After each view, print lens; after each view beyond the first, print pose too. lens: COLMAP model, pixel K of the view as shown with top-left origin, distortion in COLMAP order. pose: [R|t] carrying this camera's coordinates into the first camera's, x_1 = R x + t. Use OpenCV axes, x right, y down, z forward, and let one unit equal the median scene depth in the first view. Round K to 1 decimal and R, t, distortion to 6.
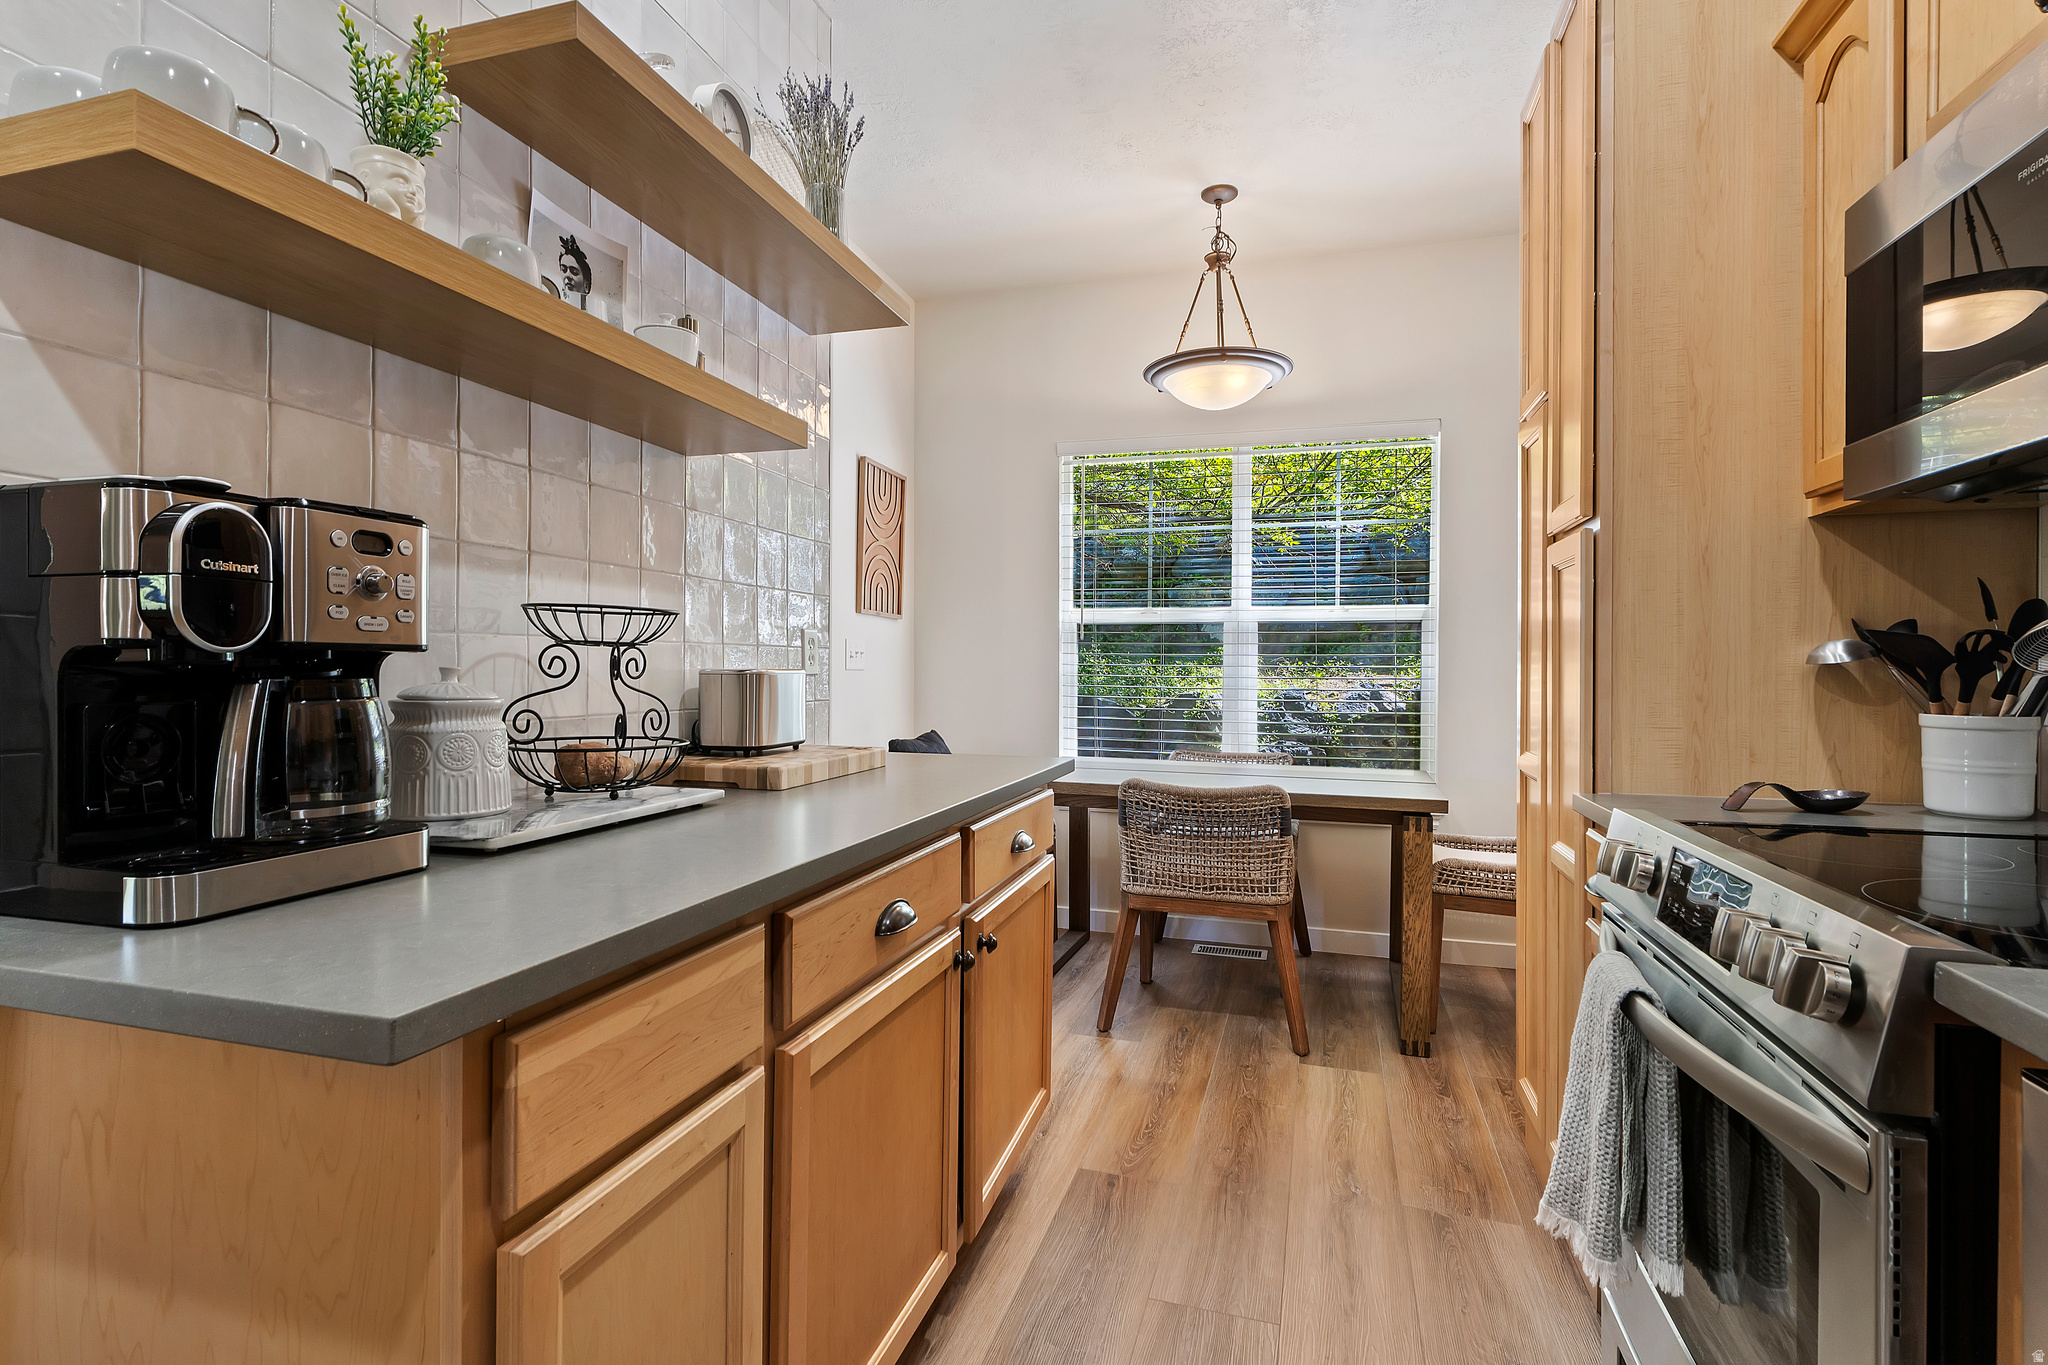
lens RADIAL K [[968.8, 0, 1024.0], [0, 968.8, 682.5], [0, 0, 1]] dist [-0.001052, -0.000302]
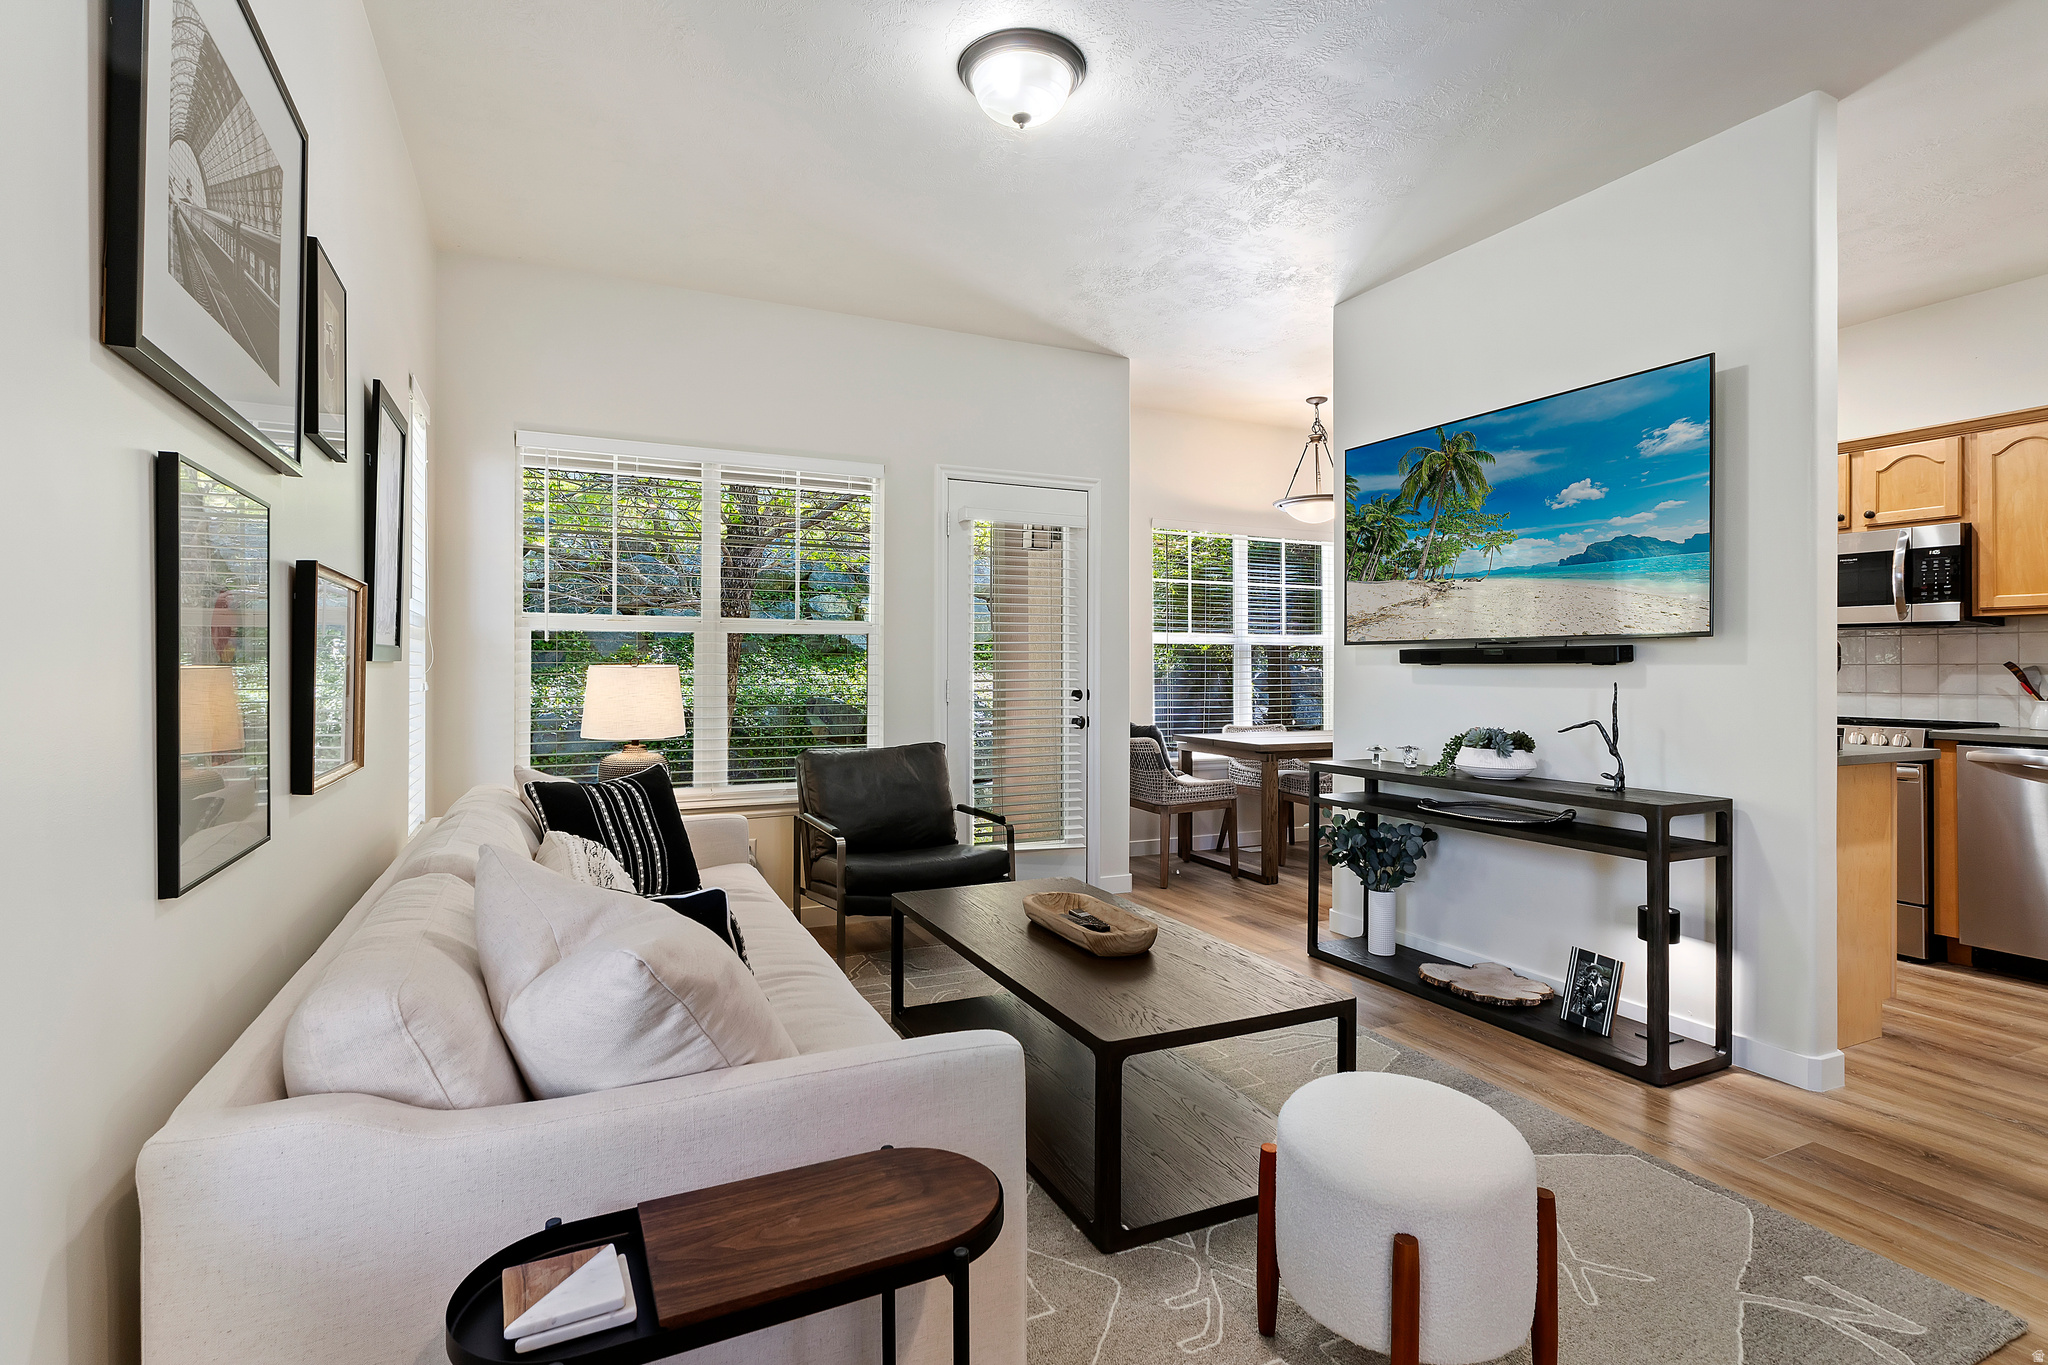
lens RADIAL K [[968.8, 0, 1024.0], [0, 968.8, 682.5], [0, 0, 1]] dist [-0.001052, -0.000302]
pose [[0.730224, -0.000949, 0.683208, -1.151334], [0.009015, 0.999925, -0.008246, 0.012320], [-0.683149, 0.012181, 0.730178, 0.076035]]
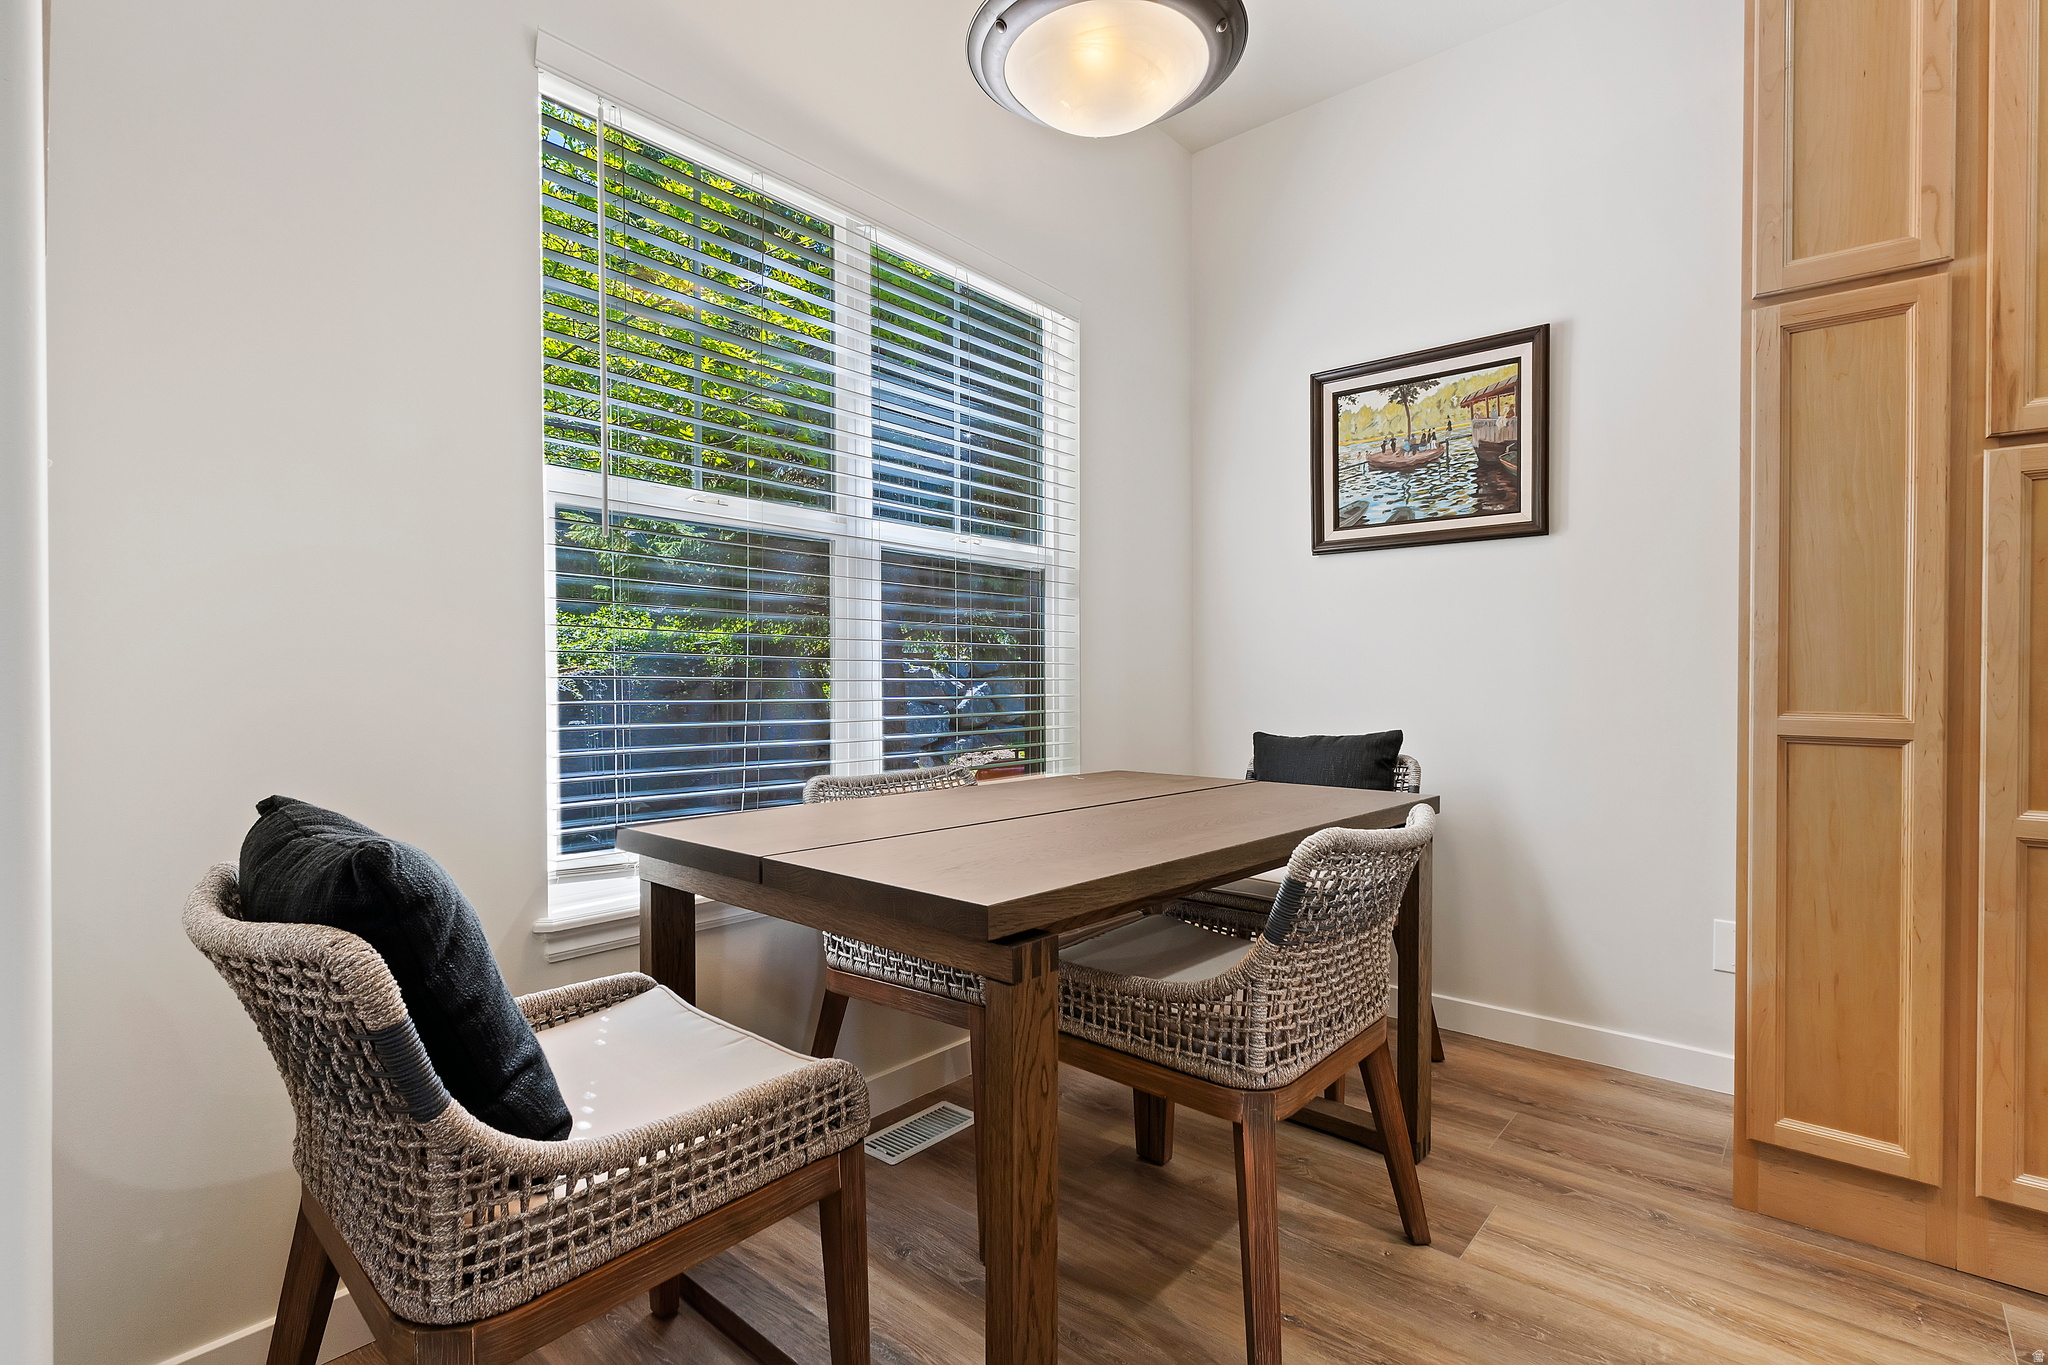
lens RADIAL K [[968.8, 0, 1024.0], [0, 968.8, 682.5], [0, 0, 1]] dist [-0.001052, -0.000302]
pose [[0.402540, -0.007445, 0.915372, -0.262487], [0.010934, 0.999935, 0.003325, 0.017966], [-0.915337, 0.008670, 0.402595, 0.689770]]
